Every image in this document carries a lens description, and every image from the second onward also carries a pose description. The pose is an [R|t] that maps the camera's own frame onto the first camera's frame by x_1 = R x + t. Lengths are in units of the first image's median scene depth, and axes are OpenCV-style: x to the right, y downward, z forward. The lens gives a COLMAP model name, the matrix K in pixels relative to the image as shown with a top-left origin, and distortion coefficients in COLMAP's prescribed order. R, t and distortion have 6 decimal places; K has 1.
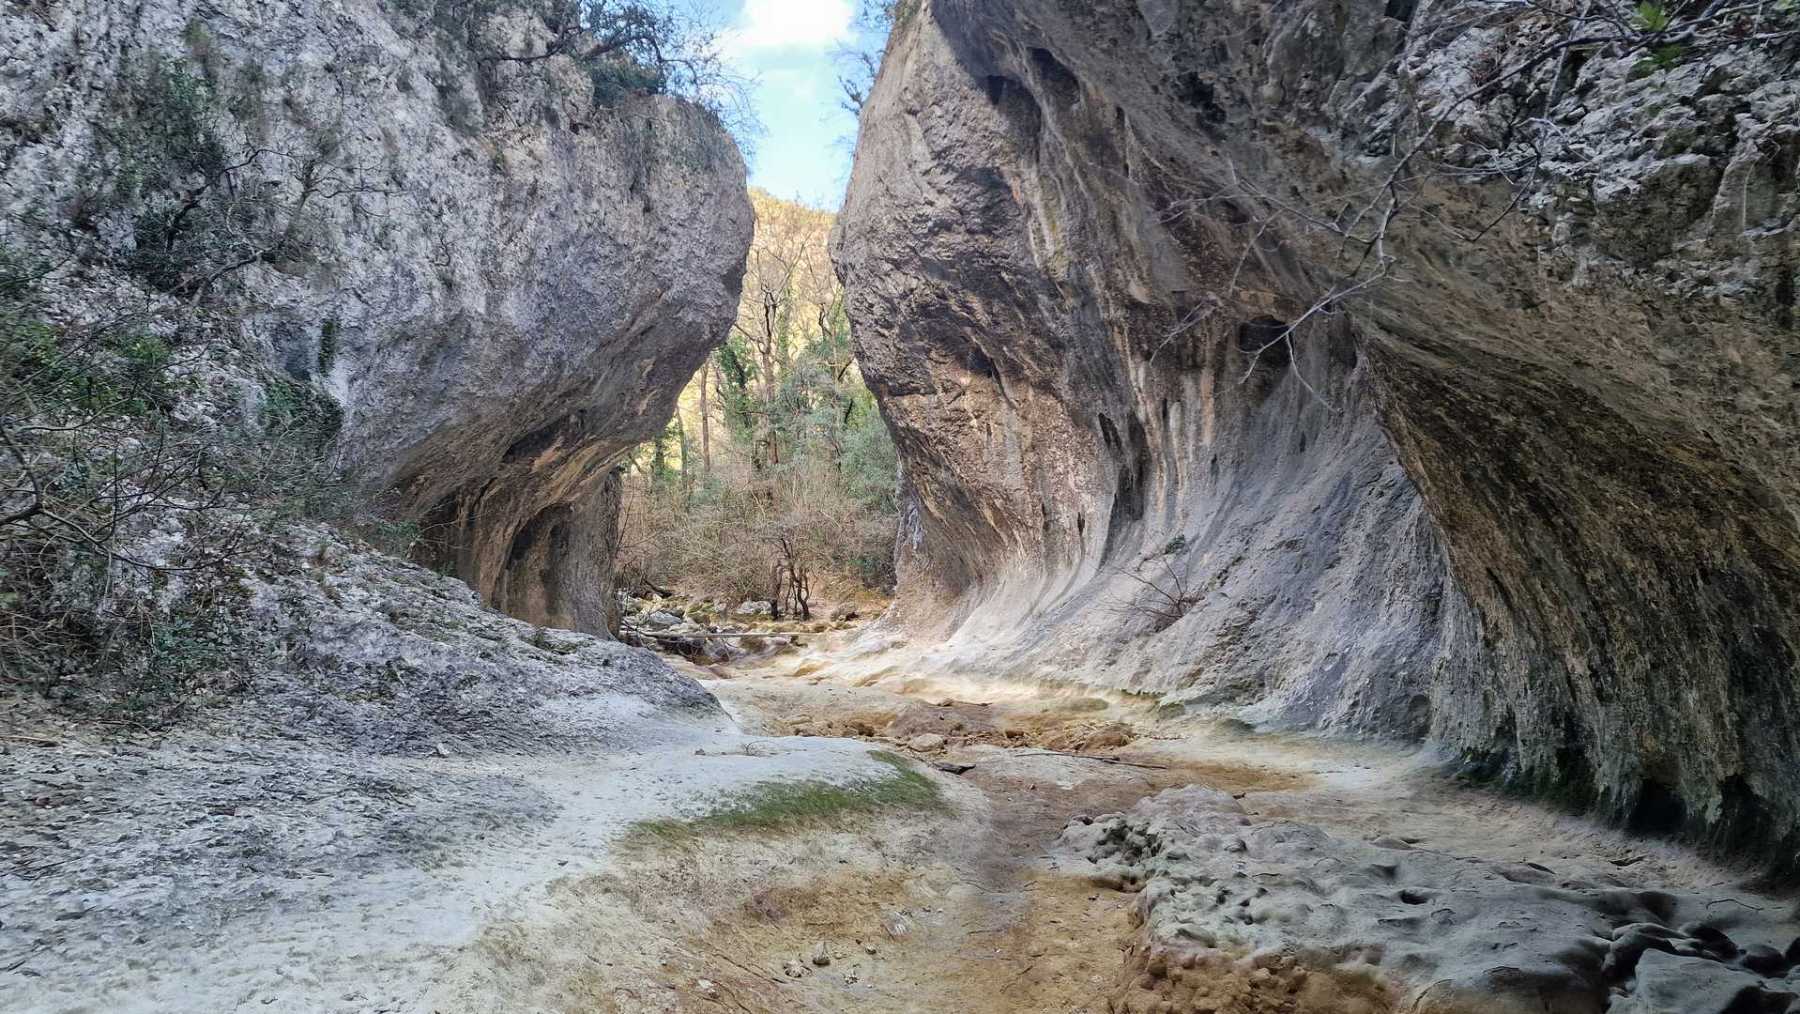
lens RADIAL K [[1175.0, 0, 874.4], [0, 1175.0, 487.0], [0, 0, 1]] dist [0.091440, -0.053538]
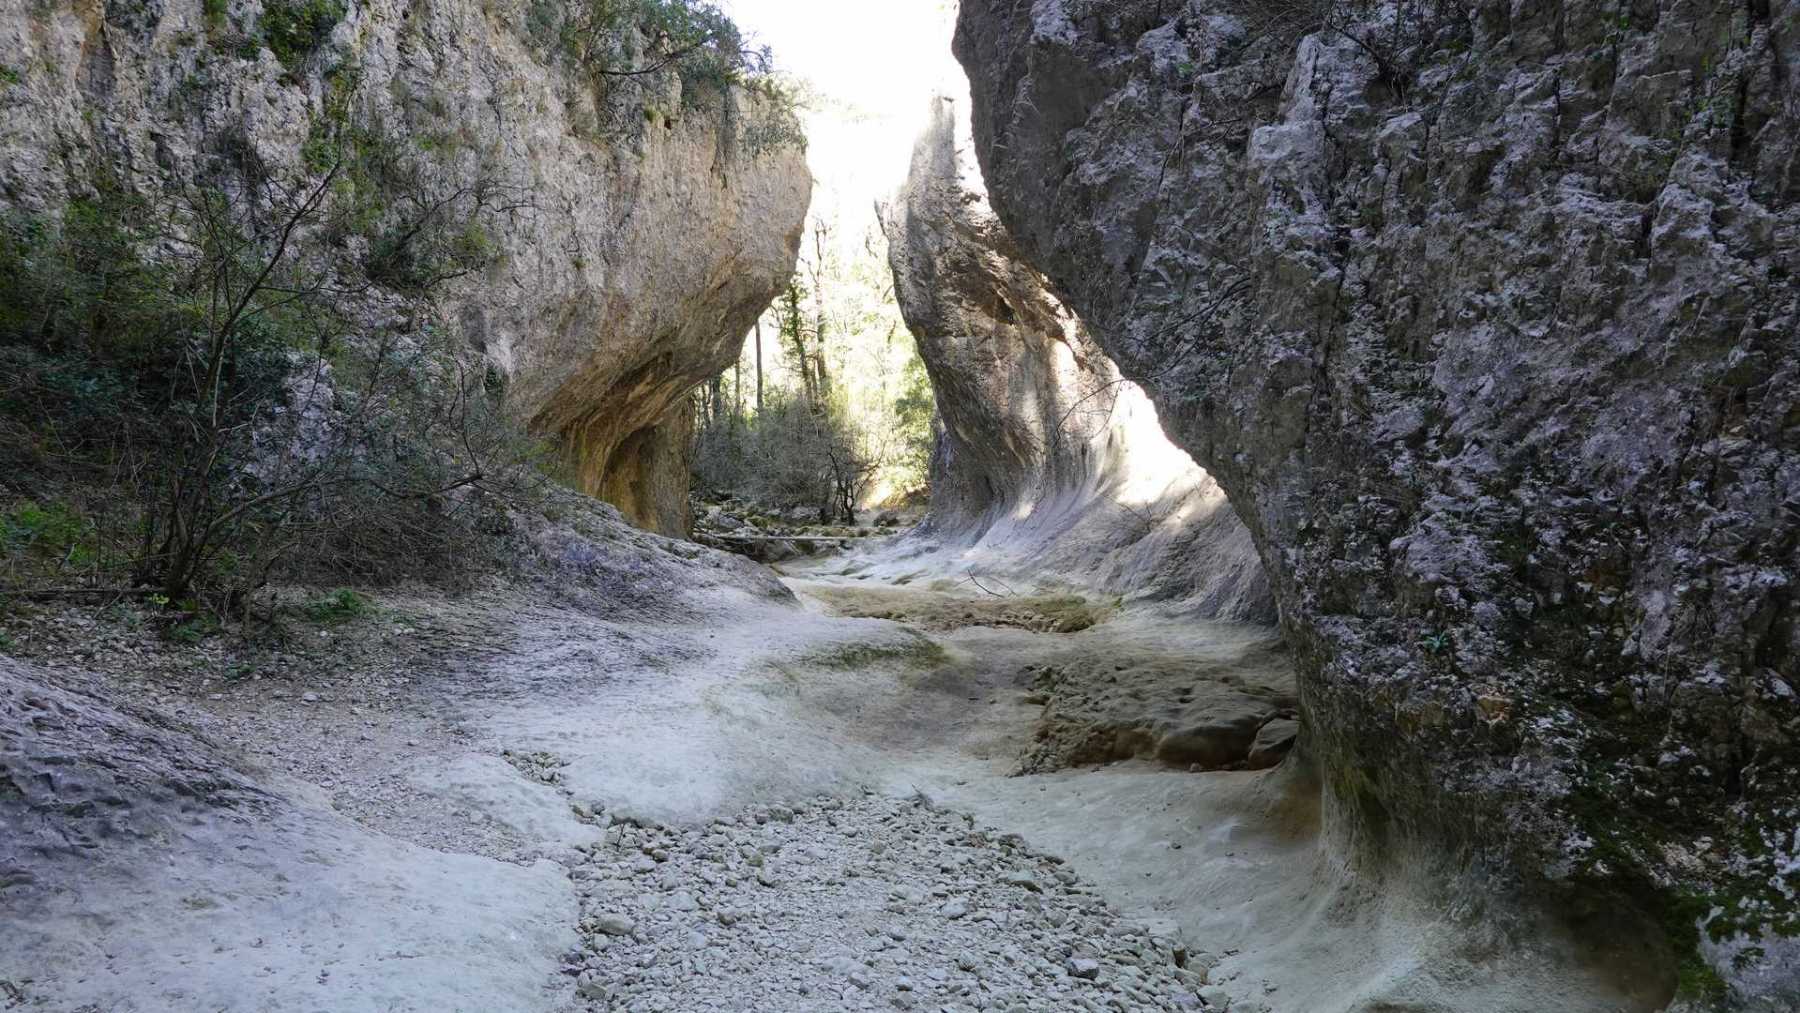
lens RADIAL K [[1198.8, 0, 901.7], [0, 1198.8, 517.4], [0, 0, 1]] dist [-0.028944, 0.040130]
pose [[0.999803, 0.014613, -0.013432, 0.009130], [-0.013002, 0.993501, 0.113075, -0.044913], [0.014997, -0.112878, 0.993496, -0.255108]]
